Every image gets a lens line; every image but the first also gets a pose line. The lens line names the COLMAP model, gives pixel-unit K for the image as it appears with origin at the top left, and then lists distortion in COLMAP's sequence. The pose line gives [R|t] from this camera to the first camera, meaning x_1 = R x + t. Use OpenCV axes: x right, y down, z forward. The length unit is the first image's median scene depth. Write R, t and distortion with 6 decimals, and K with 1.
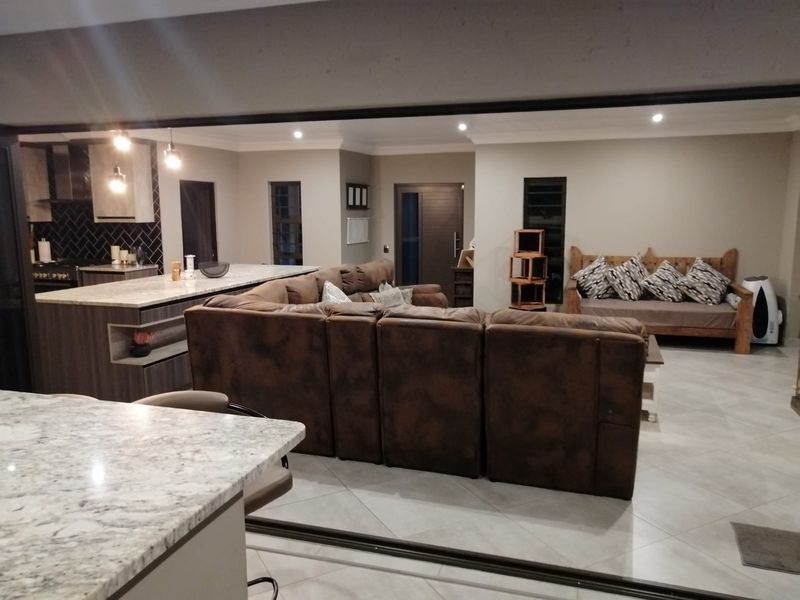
lens RADIAL K [[616.4, 0, 395.0], [0, 616.4, 302.8], [0, 0, 1]] dist [0.040424, -0.004970]
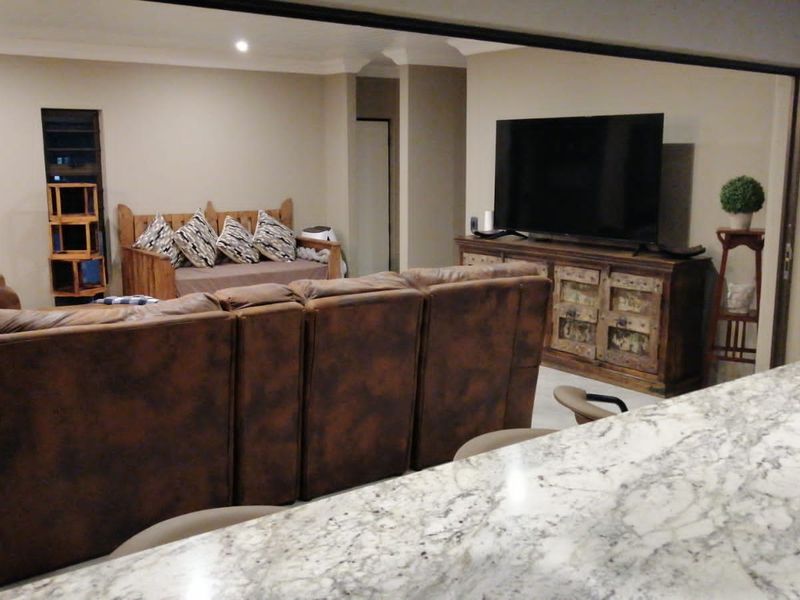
lens RADIAL K [[821.8, 0, 403.8], [0, 821.8, 304.7], [0, 0, 1]] dist [-0.003696, 0.000000]
pose [[0.572908, -0.142733, 0.807096, -0.351327], [0.119815, 0.988726, 0.089805, -0.020788], [-0.810815, 0.045252, 0.583550, 0.160080]]
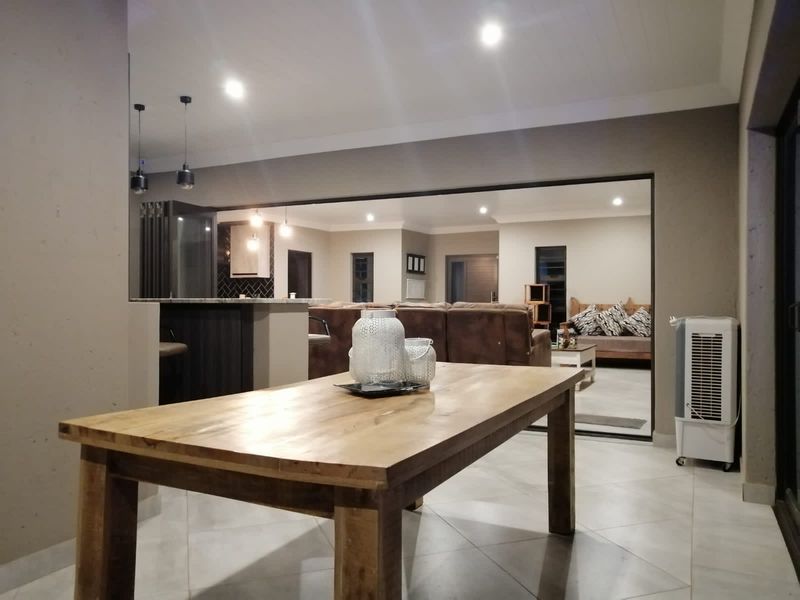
lens RADIAL K [[616.4, 0, 403.2], [0, 616.4, 296.6], [0, 0, 1]] dist [0.040424, -0.004970]
pose [[0.990446, 0.005454, -0.137794, 0.118682], [-0.026757, 0.987829, -0.153226, 0.125563], [0.135282, 0.155449, 0.978537, -0.357947]]
